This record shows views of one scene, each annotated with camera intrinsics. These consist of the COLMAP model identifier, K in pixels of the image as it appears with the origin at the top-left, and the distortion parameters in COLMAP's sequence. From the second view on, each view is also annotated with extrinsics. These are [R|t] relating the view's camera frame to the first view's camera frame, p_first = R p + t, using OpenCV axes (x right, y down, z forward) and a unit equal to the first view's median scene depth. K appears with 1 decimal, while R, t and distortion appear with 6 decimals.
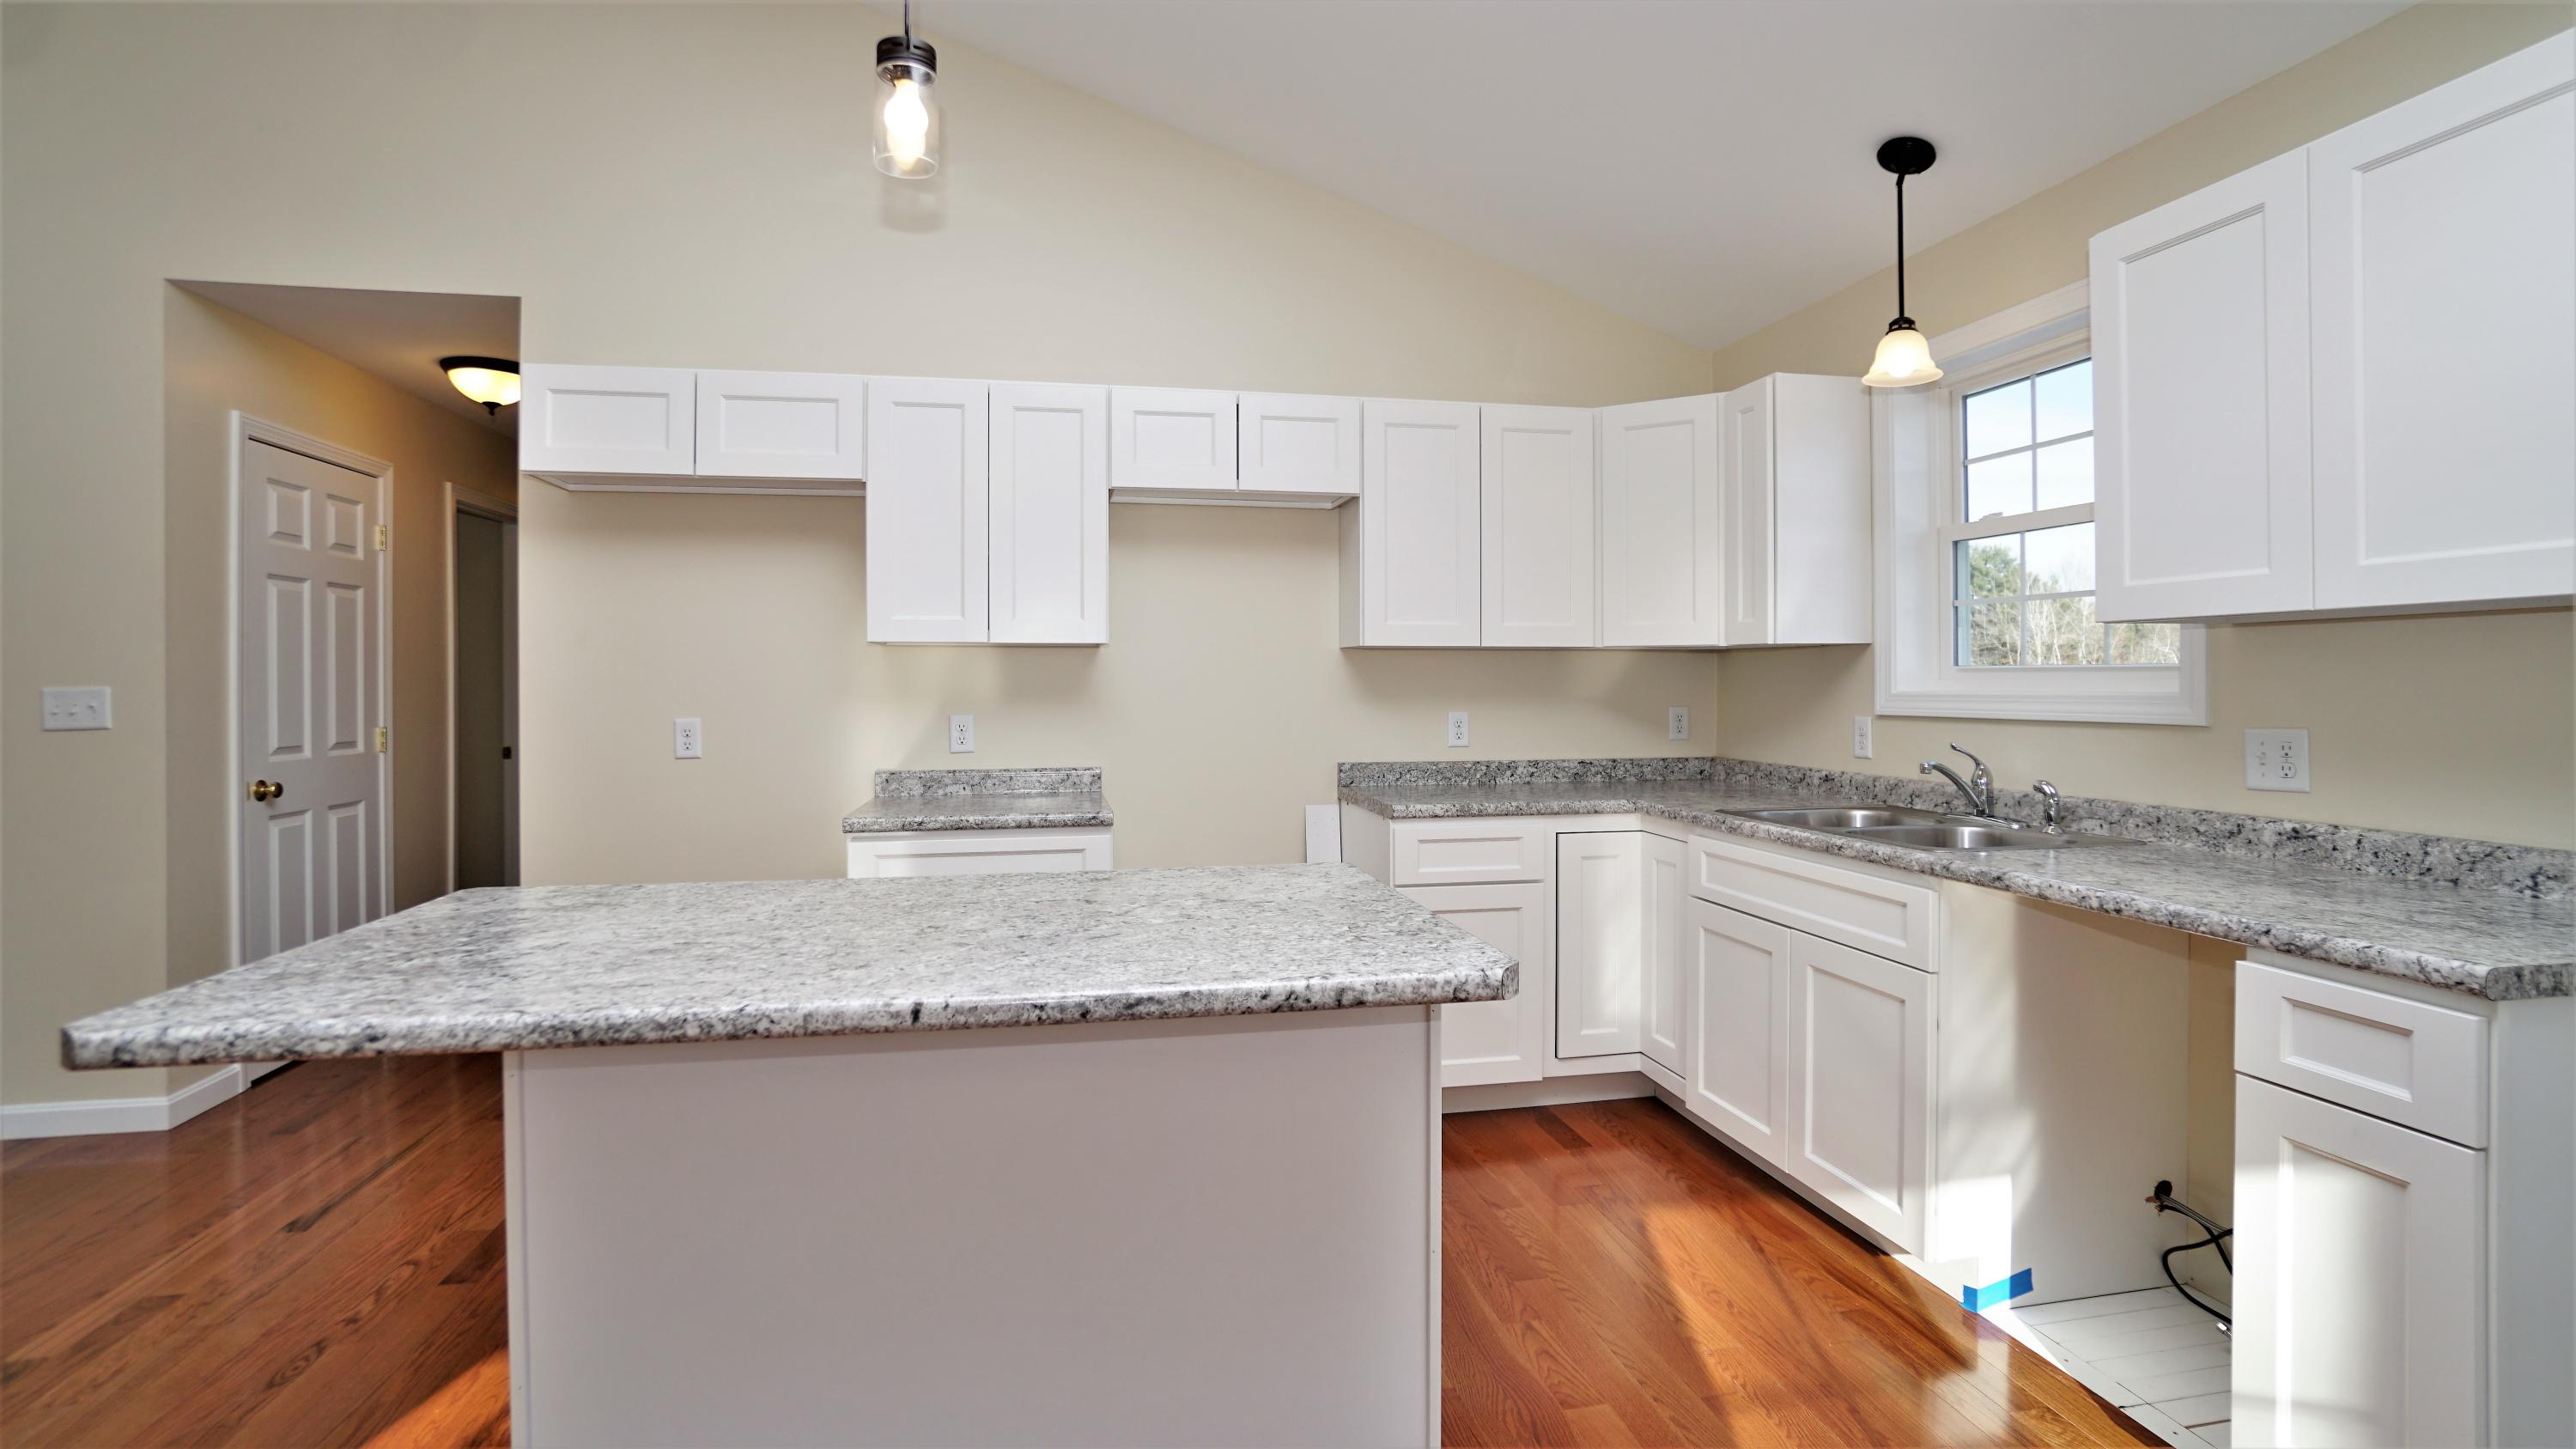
lens RADIAL K [[1269.7, 0, 1233.7], [0, 1269.7, 714.8], [0, 0, 1]] dist [-0.022482, 0.000208]
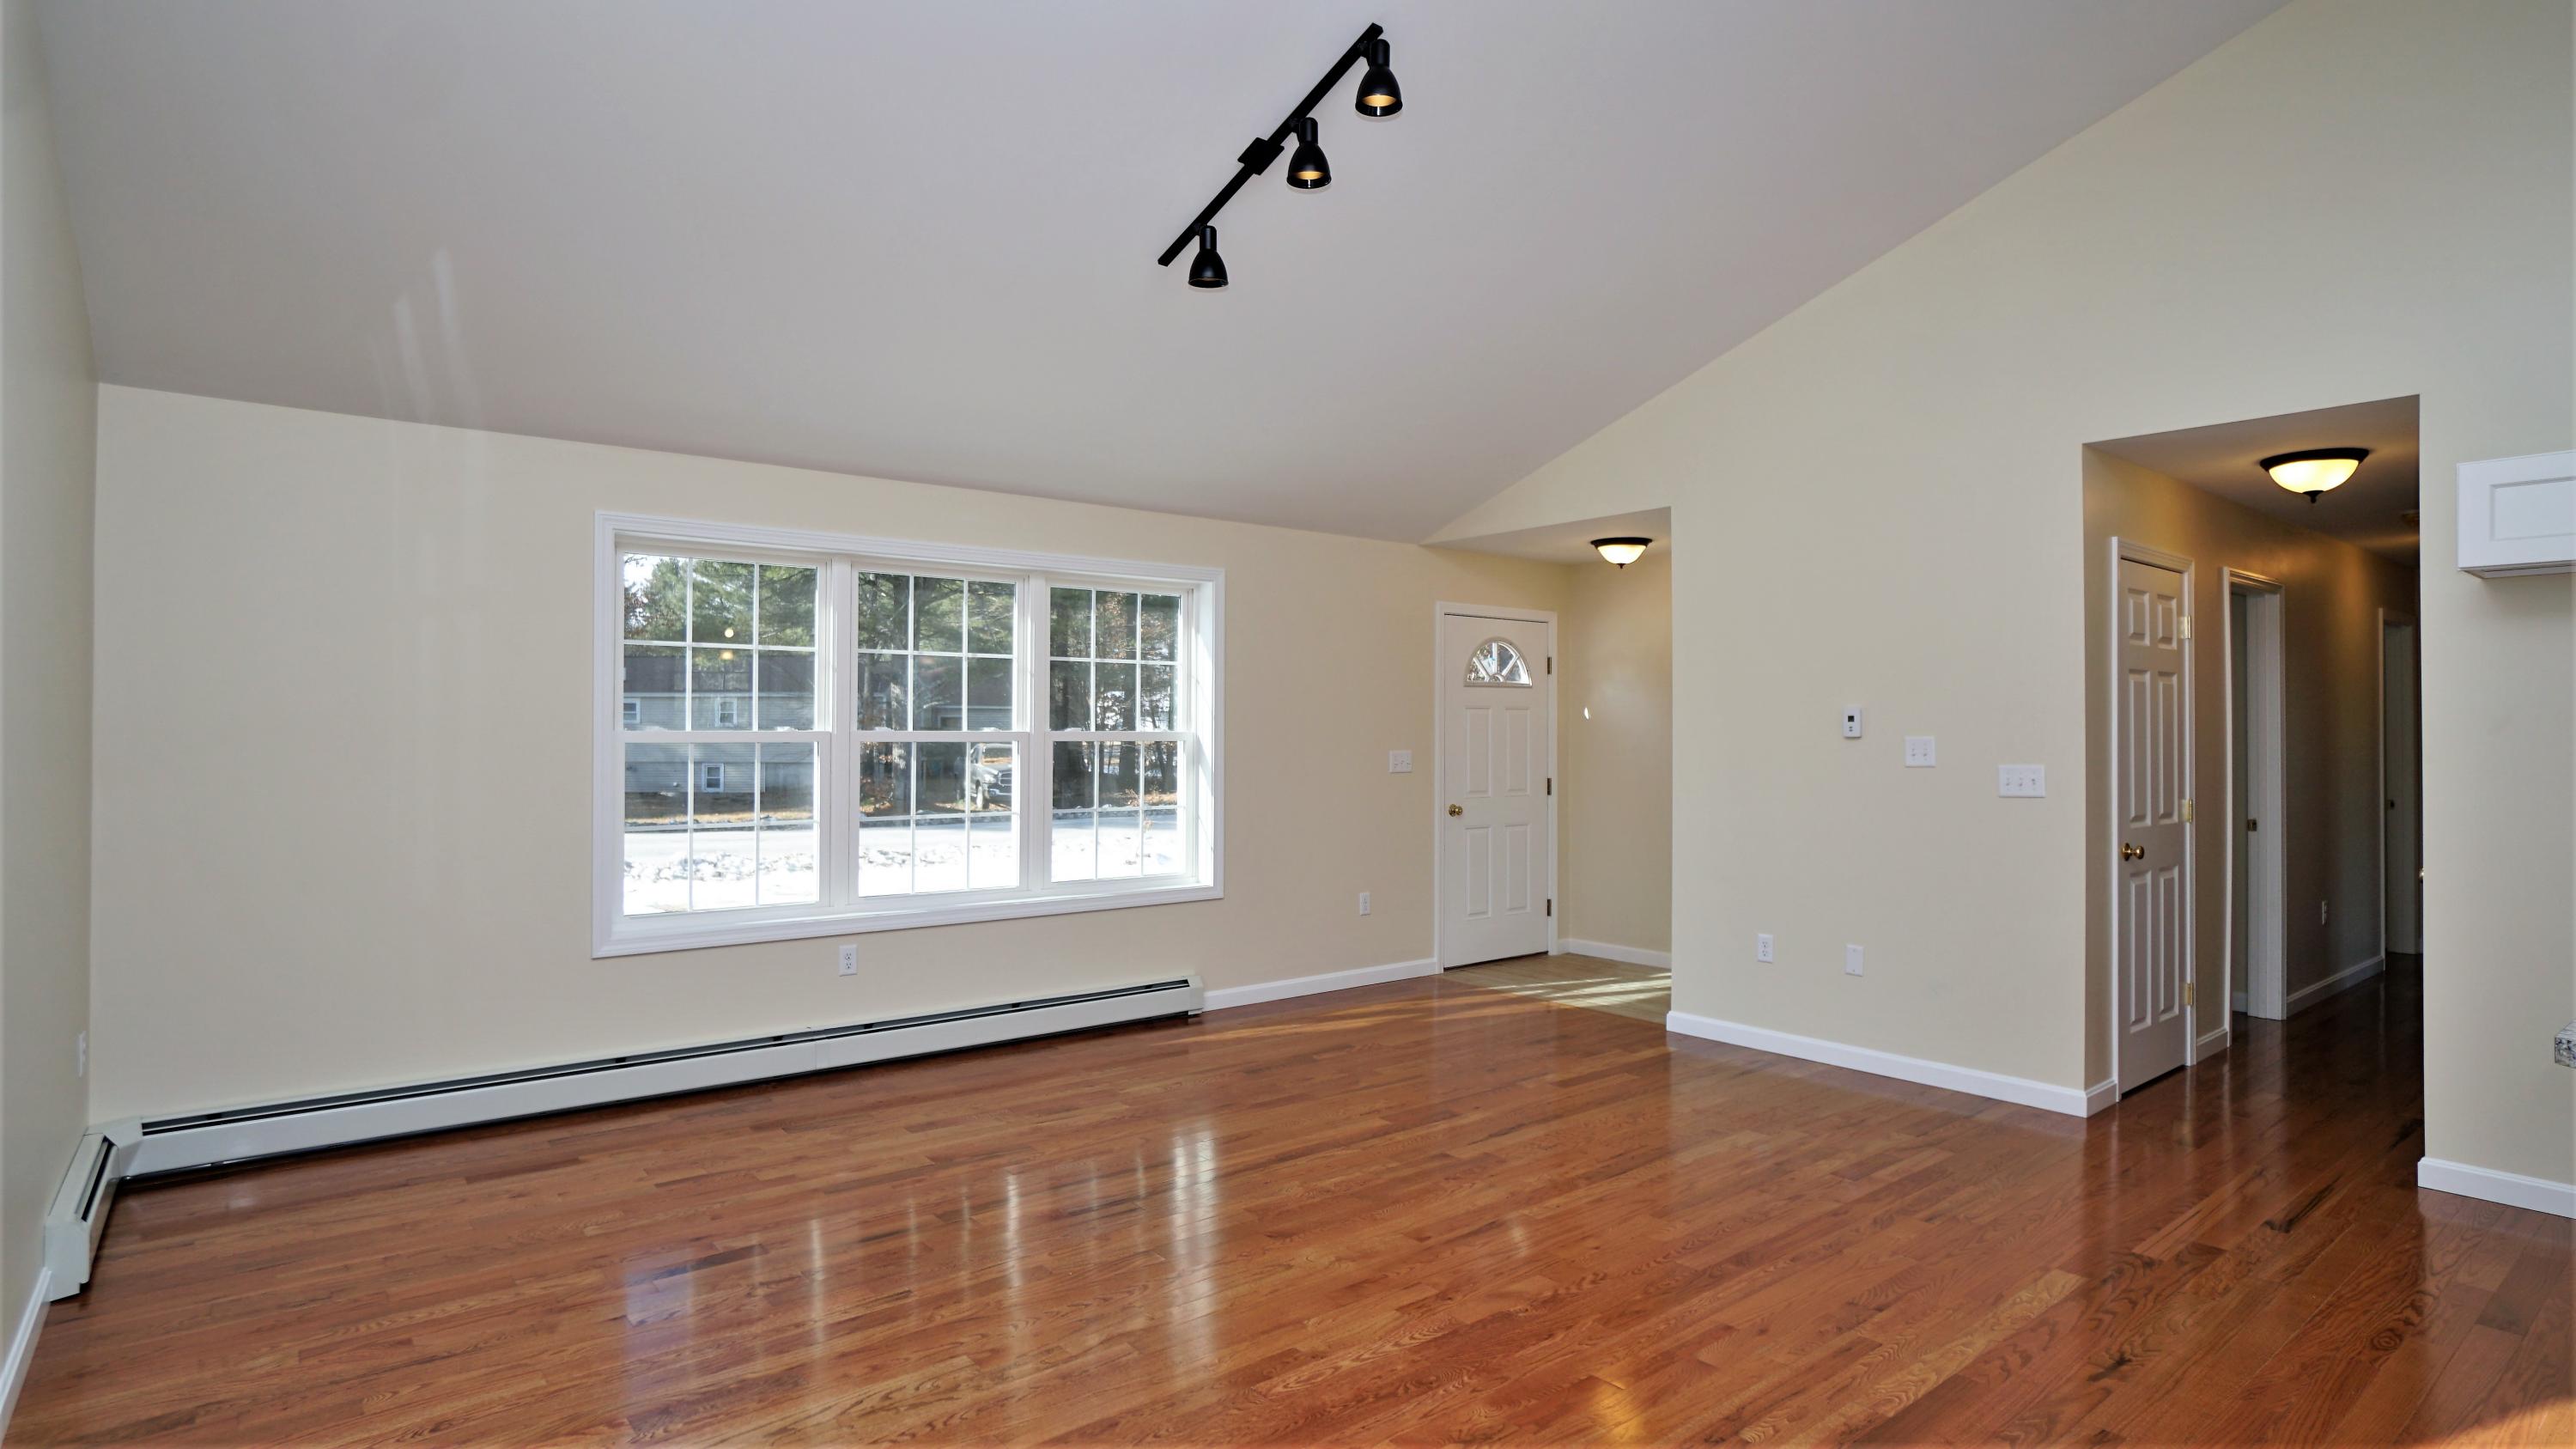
lens RADIAL K [[1292.7, 0, 1276.5], [0, 1292.7, 732.0], [0, 0, 1]] dist [-0.019696, 0.000389]
pose [[0.476609, 0.003994, -0.879106, -0.092179], [-0.031417, 0.999428, -0.012492, -0.012734], [0.878554, 0.033573, 0.476462, -0.298880]]
